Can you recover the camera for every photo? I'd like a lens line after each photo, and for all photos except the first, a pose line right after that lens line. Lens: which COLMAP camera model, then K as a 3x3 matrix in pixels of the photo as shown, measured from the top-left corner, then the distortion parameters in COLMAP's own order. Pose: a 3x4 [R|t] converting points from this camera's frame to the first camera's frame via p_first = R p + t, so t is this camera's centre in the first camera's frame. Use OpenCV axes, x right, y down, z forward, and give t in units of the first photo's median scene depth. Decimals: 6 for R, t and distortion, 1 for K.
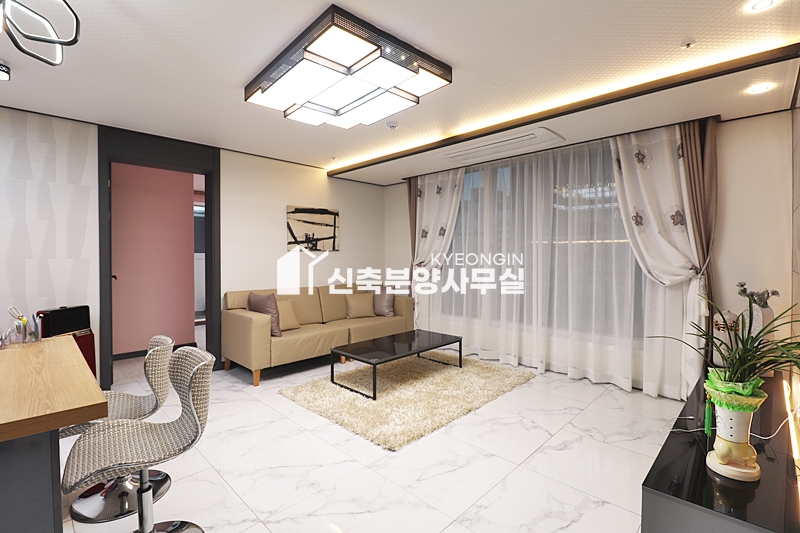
lens RADIAL K [[368.2, 0, 402.1], [0, 368.2, 266.1], [0, 0, 1]] dist [-0.003437, -0.010954]
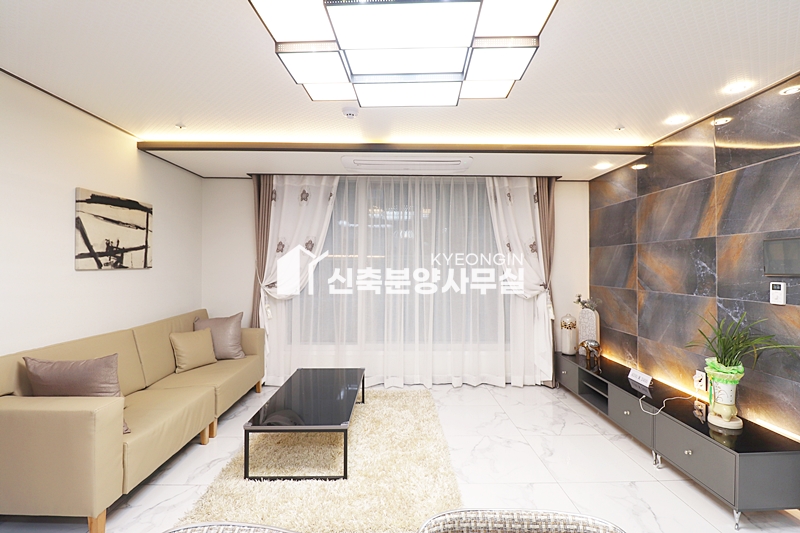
lens RADIAL K [[368.2, 0, 404.7], [0, 368.2, 263.9], [0, 0, 1]] dist [-0.003437, -0.010954]
pose [[0.702398, 0.007502, 0.711745, -0.345300], [0.015585, 0.999543, -0.025916, -0.028061], [-0.711614, 0.029296, 0.701960, 0.263812]]
